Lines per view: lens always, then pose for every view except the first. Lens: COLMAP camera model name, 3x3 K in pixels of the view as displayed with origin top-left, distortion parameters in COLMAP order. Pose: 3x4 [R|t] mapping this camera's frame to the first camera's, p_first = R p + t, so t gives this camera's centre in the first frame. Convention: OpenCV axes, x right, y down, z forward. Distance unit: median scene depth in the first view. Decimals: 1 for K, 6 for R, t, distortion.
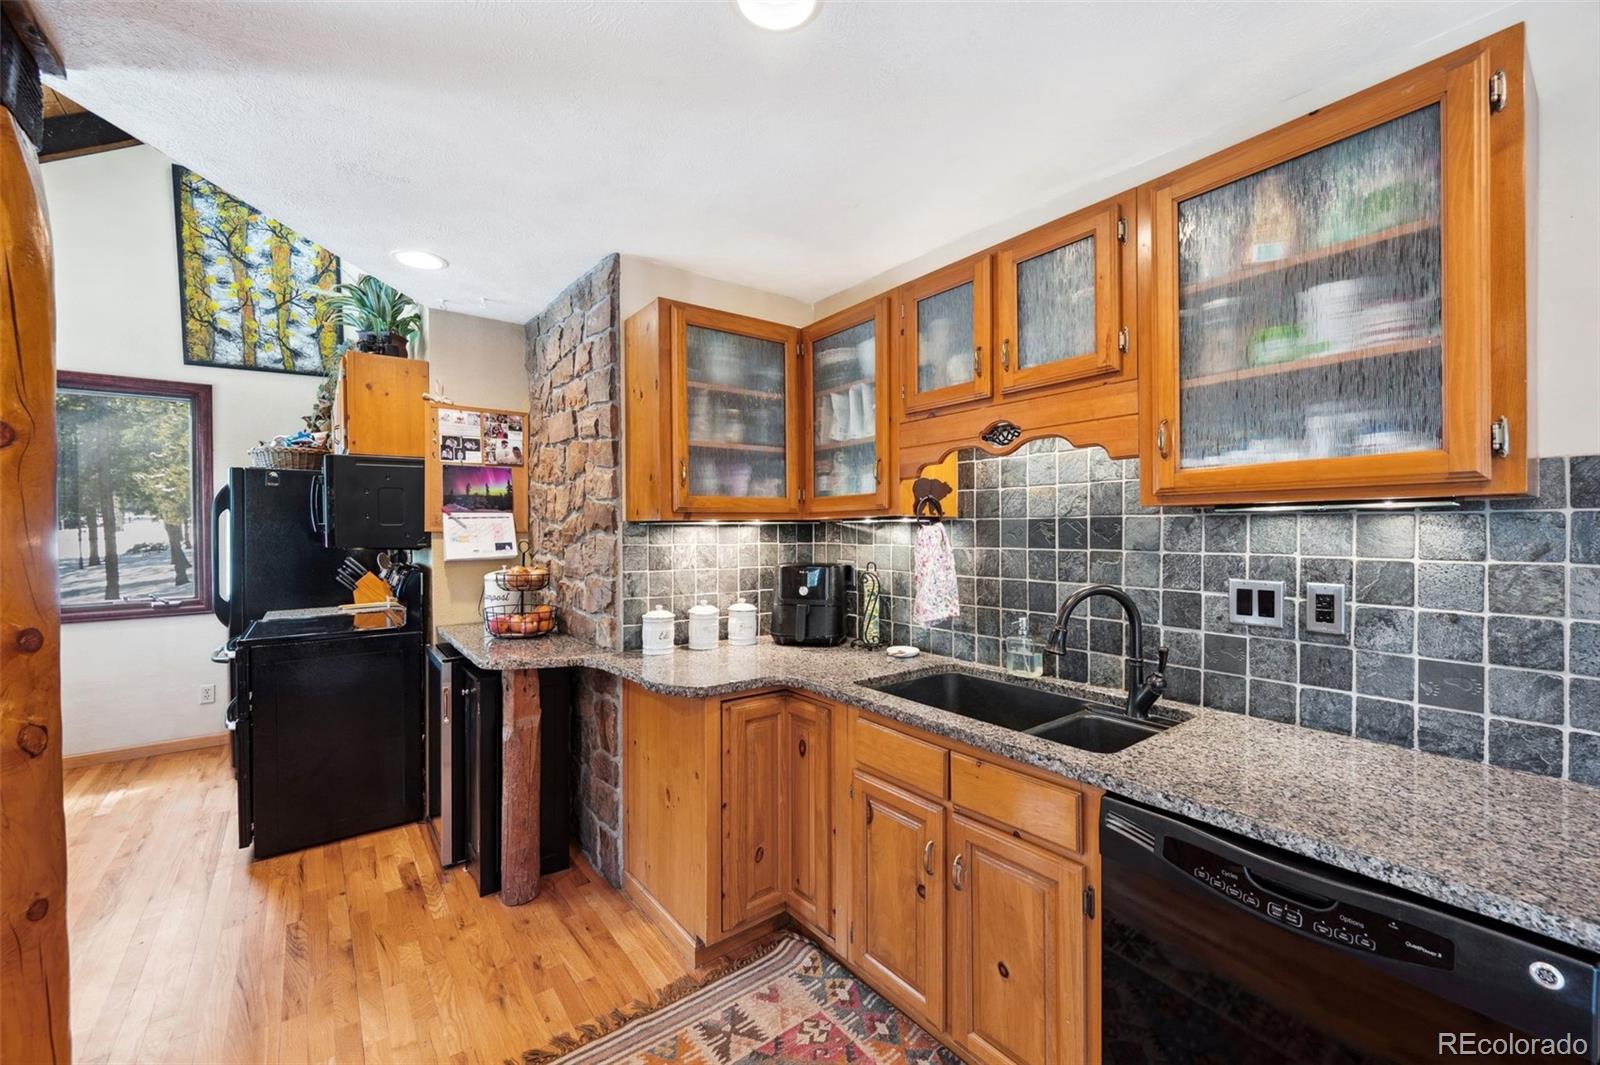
lens RADIAL K [[645.5, 0, 802.4], [0, 645.5, 532.0], [0, 0, 1]] dist [0.002218, -0.000023]
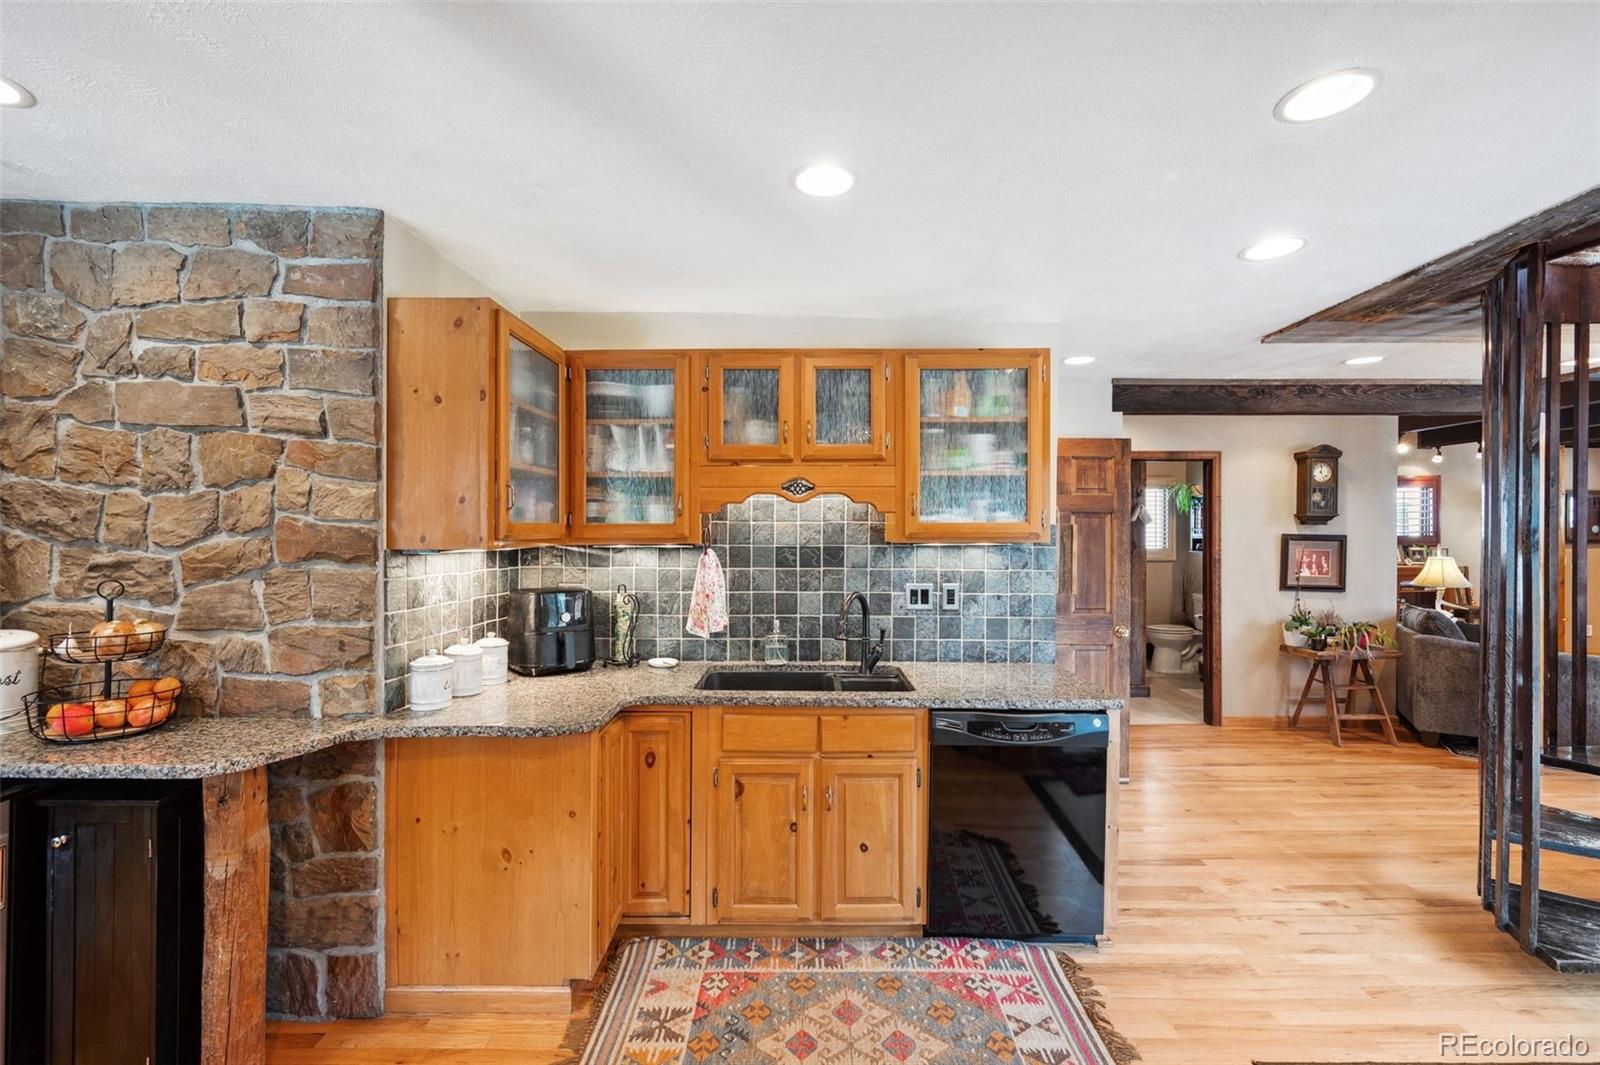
lens RADIAL K [[703.9, 0, 798.7], [0, 703.9, 532.9], [0, 0, 1]] dist [0.002979, -0.000196]
pose [[0.601005, 0.004642, 0.799232, -0.855332], [-0.003300, 0.999989, -0.003326, -0.046822], [-0.799238, -0.000638, 0.601014, 0.093952]]
